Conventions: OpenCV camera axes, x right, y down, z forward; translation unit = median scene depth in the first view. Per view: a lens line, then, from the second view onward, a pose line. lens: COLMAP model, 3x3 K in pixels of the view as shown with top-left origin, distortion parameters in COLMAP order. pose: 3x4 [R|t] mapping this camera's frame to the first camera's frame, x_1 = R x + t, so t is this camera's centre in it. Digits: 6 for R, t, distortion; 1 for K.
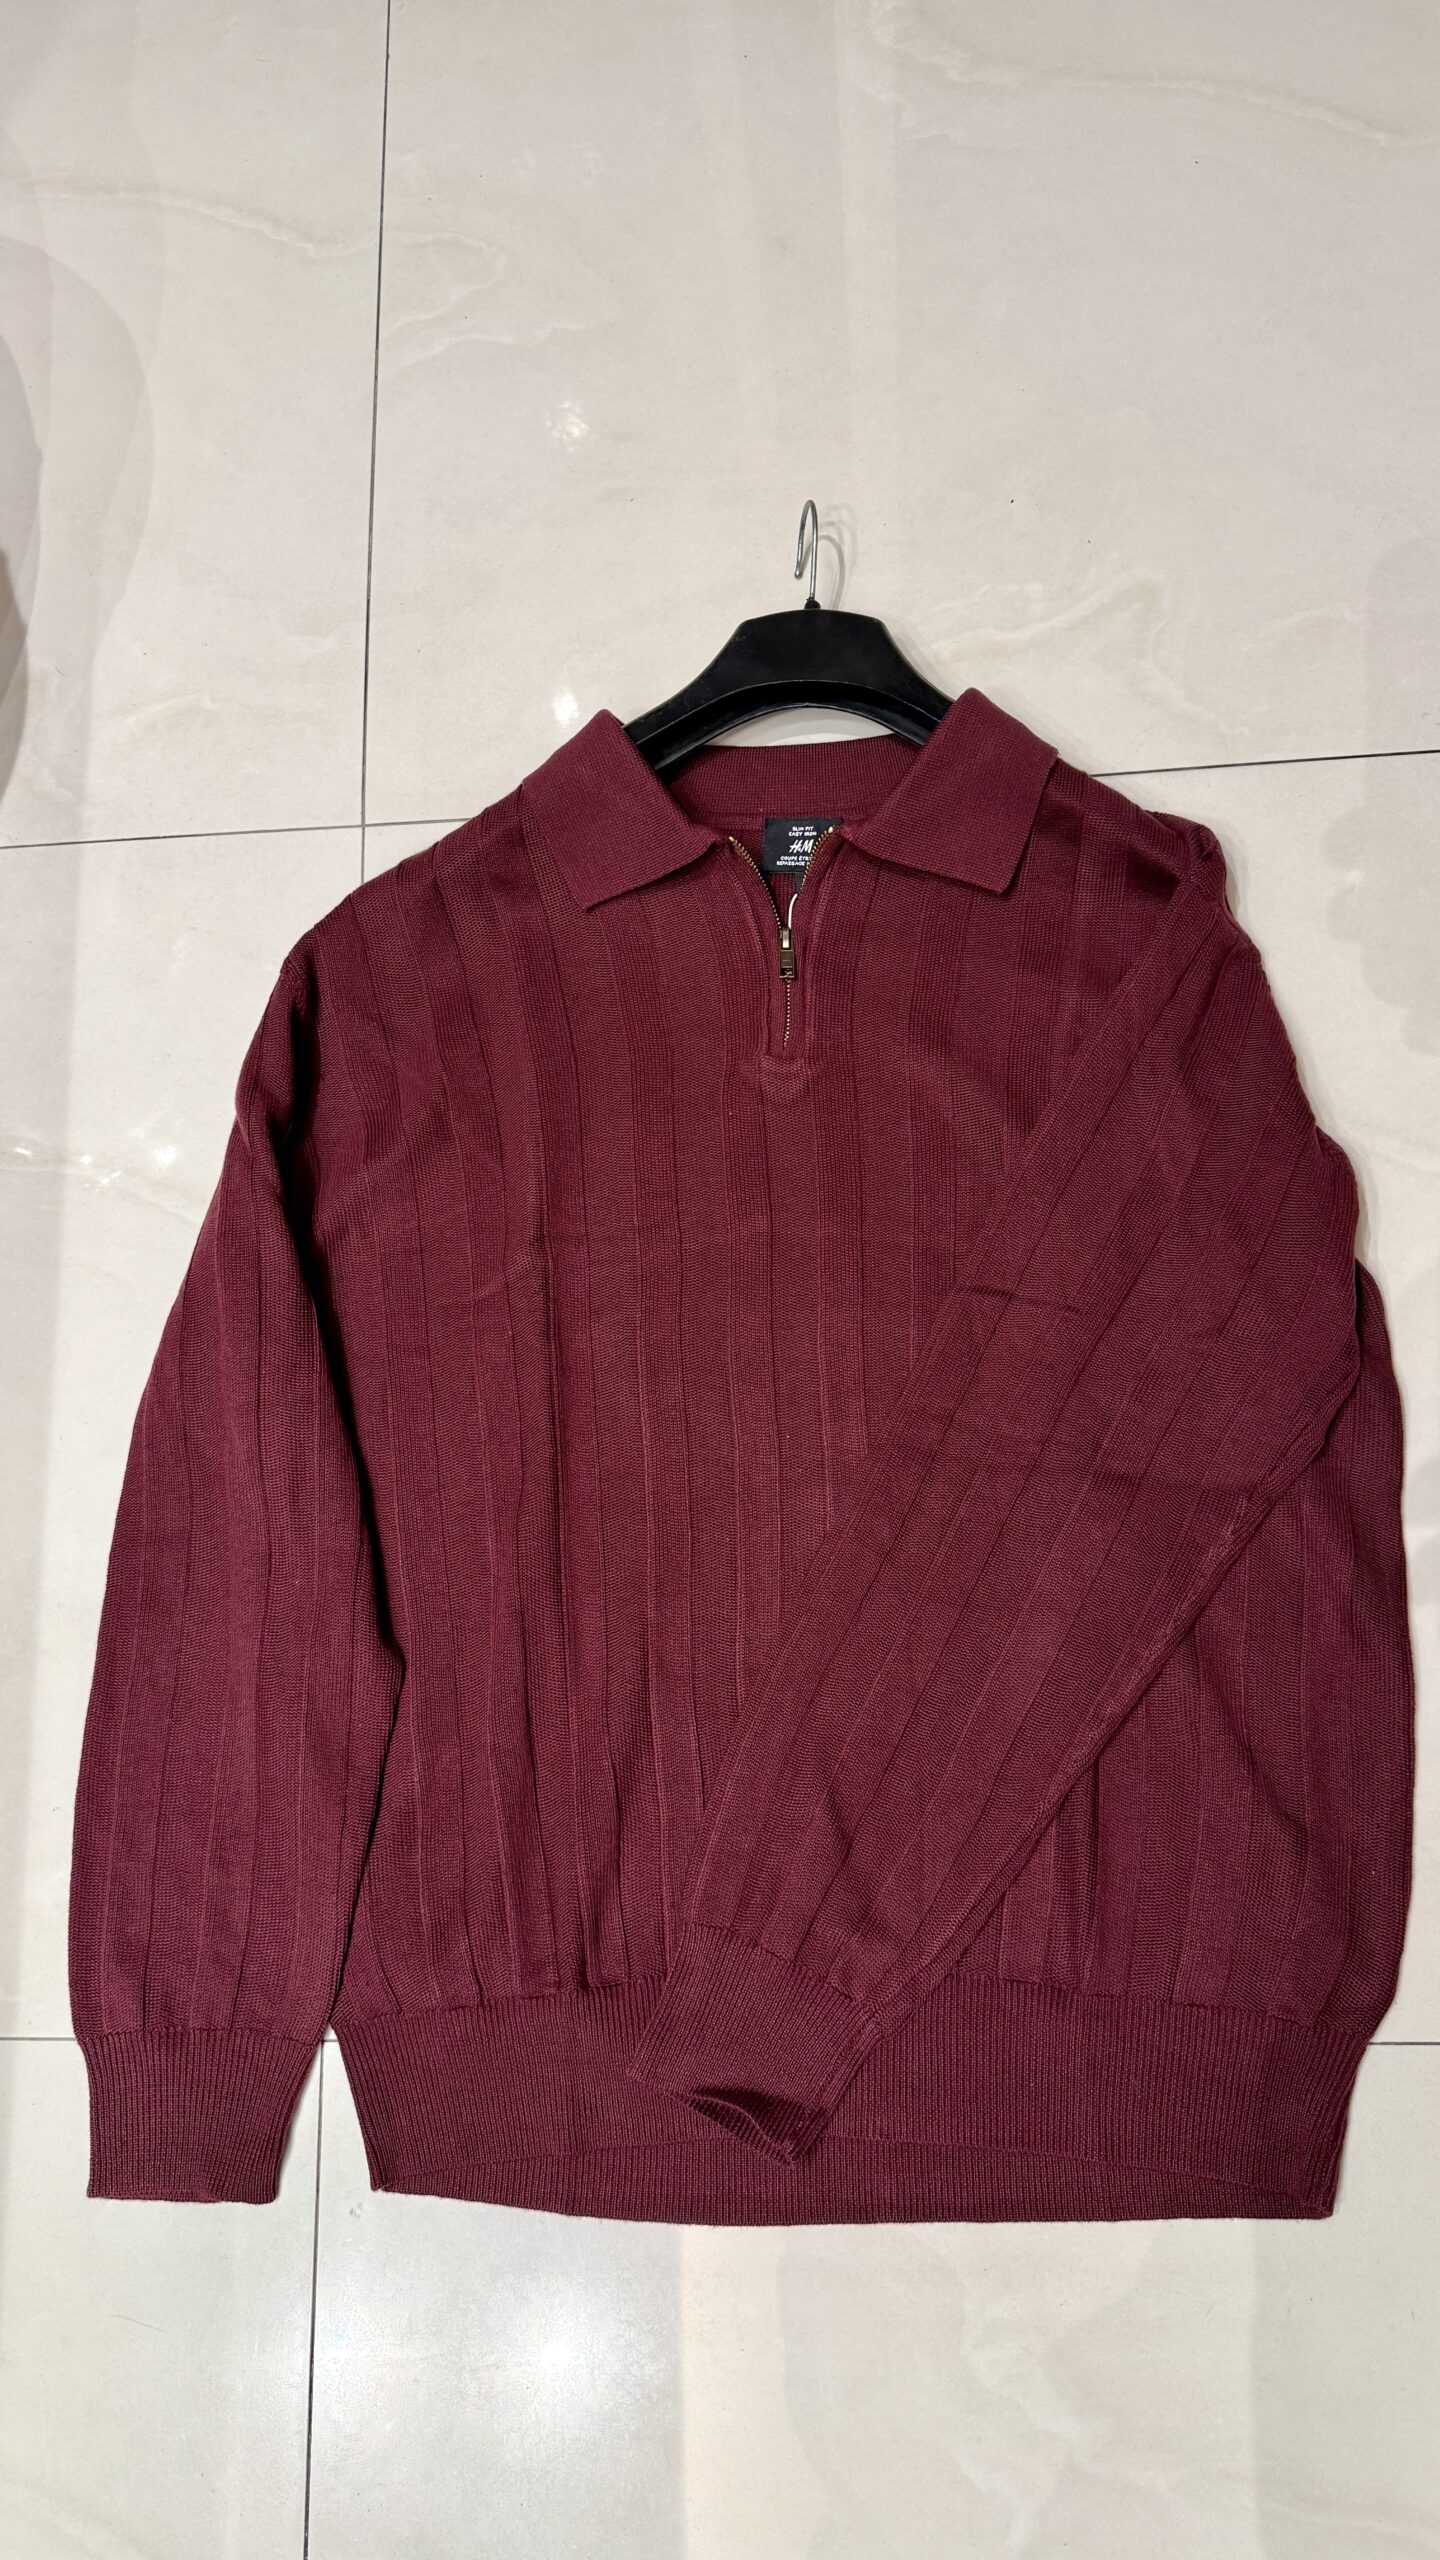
lens RADIAL K [[1762.7, 0, 720.0], [0, 1762.7, 1280.0], [0, 0, 1]] dist [0.078456, -0.141382]
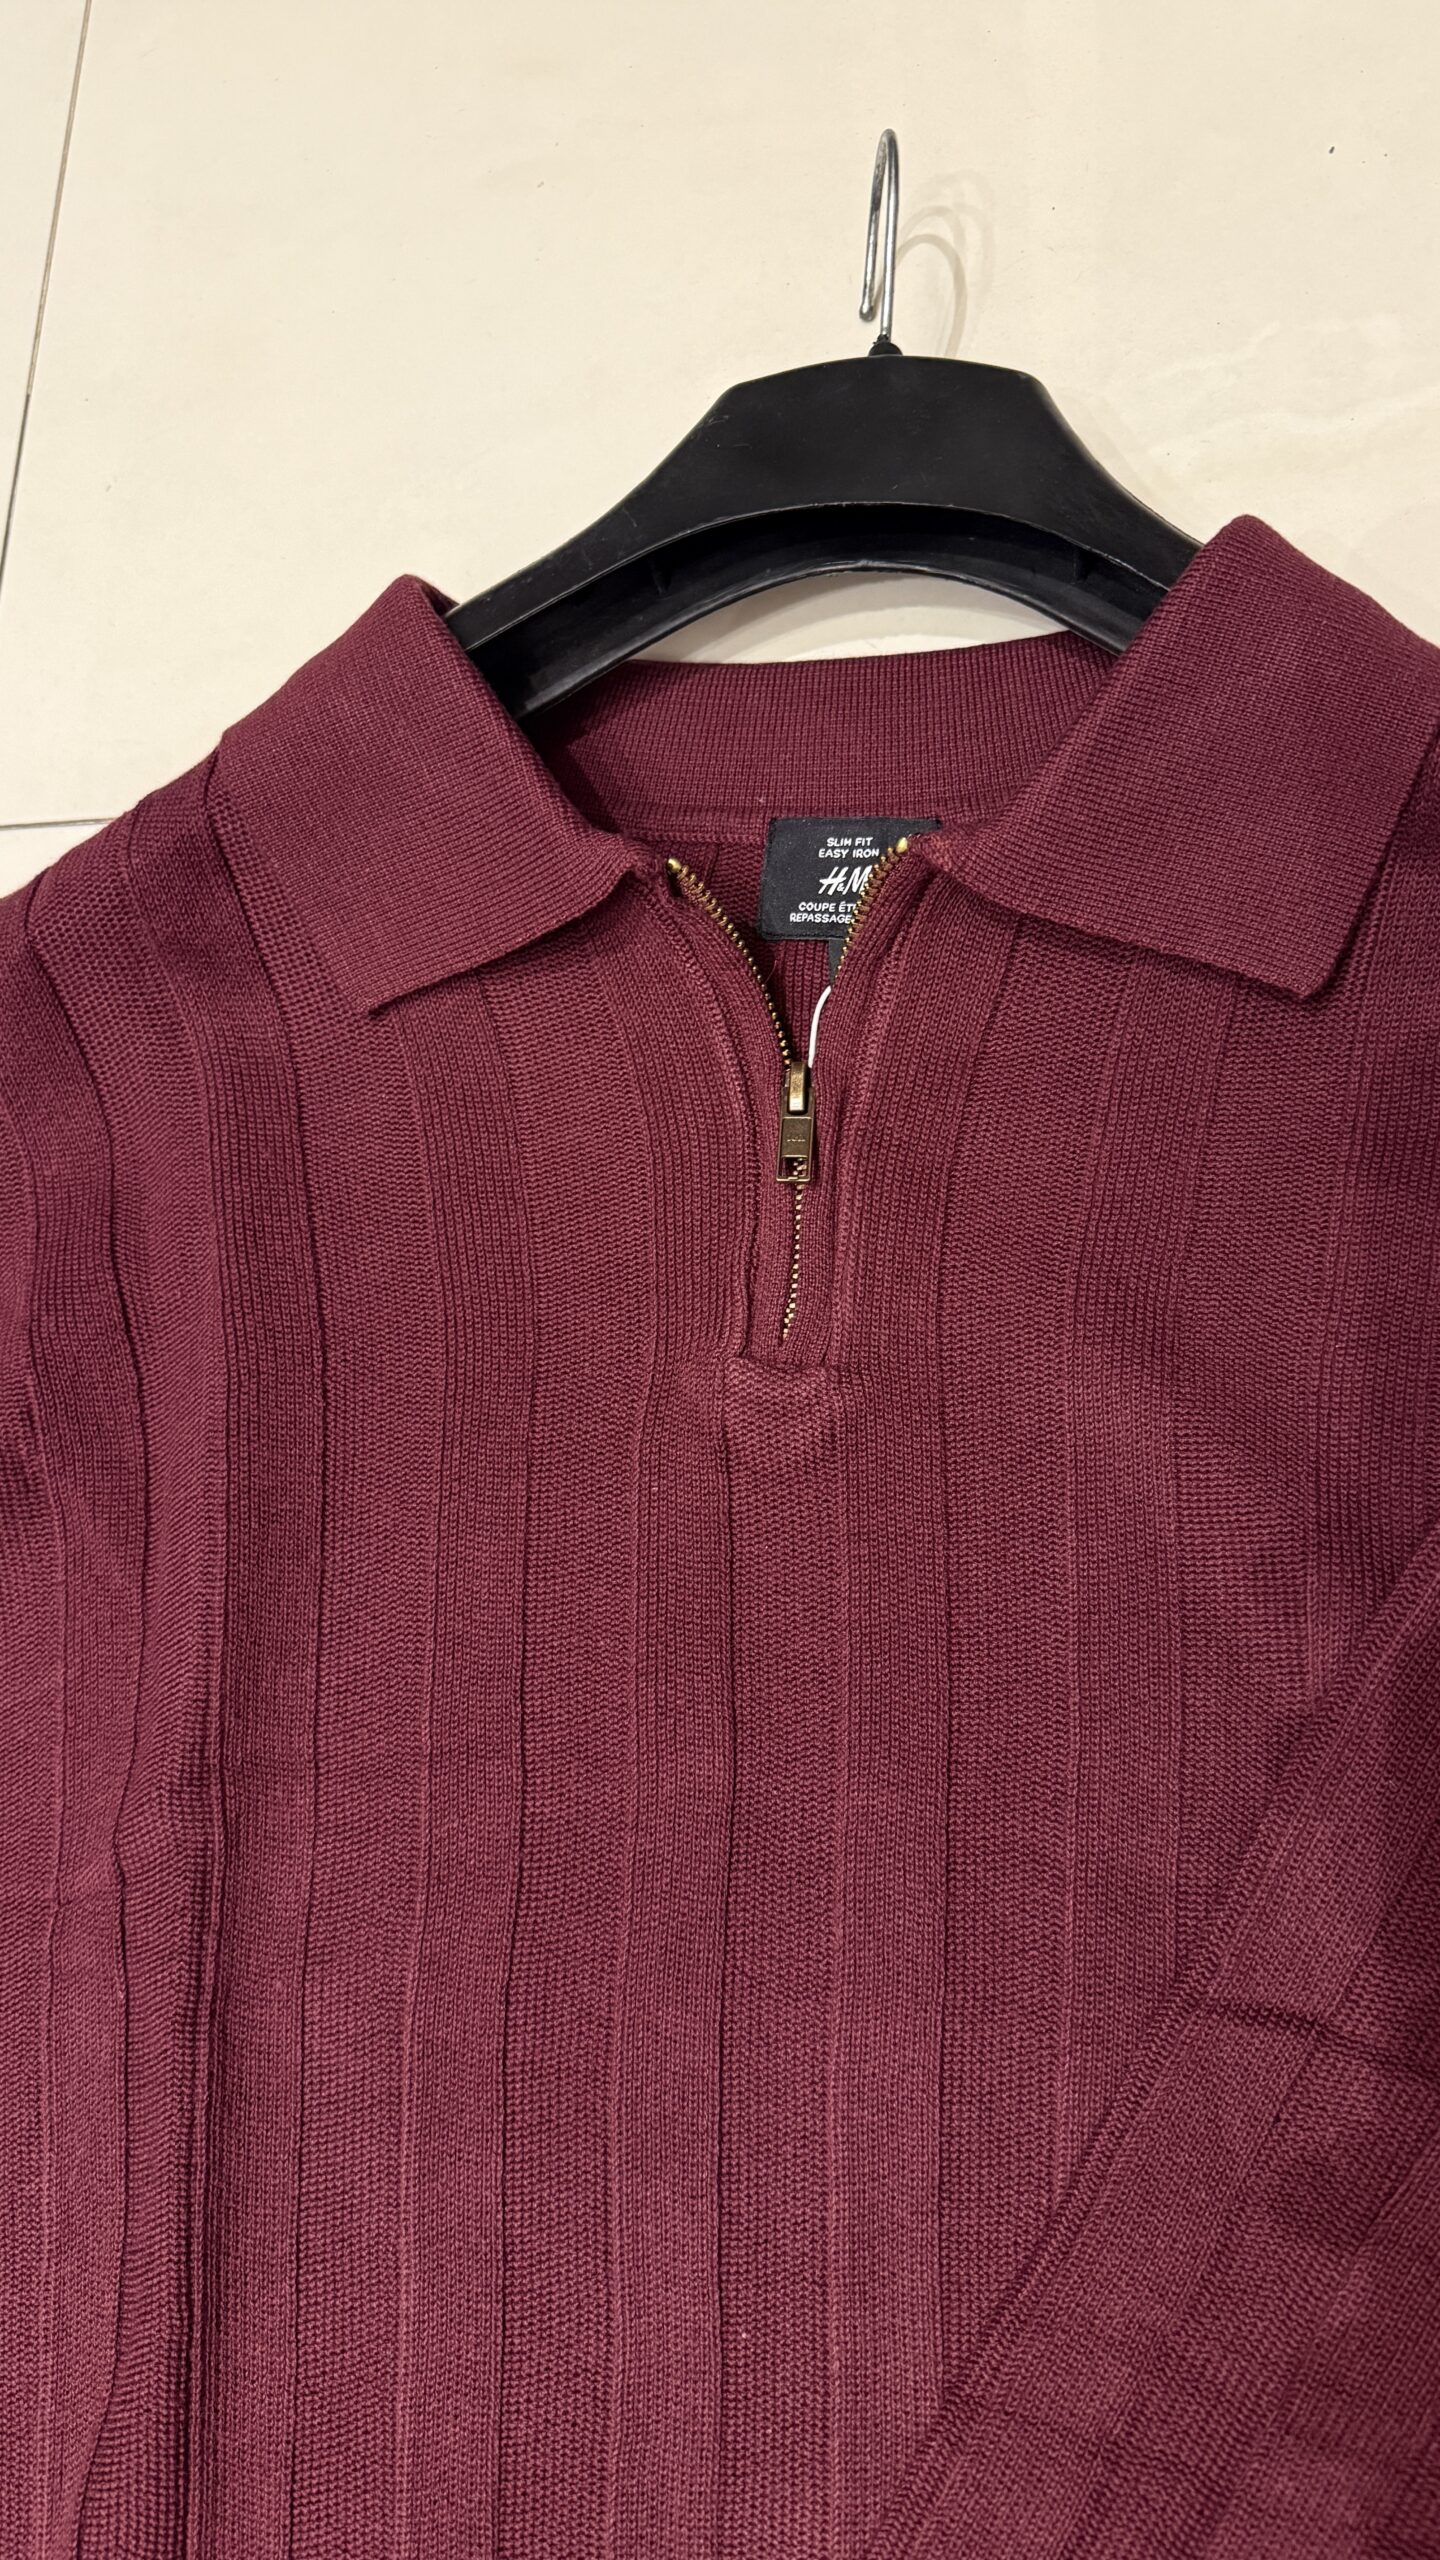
lens RADIAL K [[1762.7, 0, 720.0], [0, 1762.7, 1280.0], [0, 0, 1]] dist [0.078456, -0.141382]
pose [[0.995594, 0.029931, -0.088858, 0.058707], [-0.030830, 0.999486, -0.008758, -0.141346], [0.088550, 0.011459, 0.996006, 0.560973]]
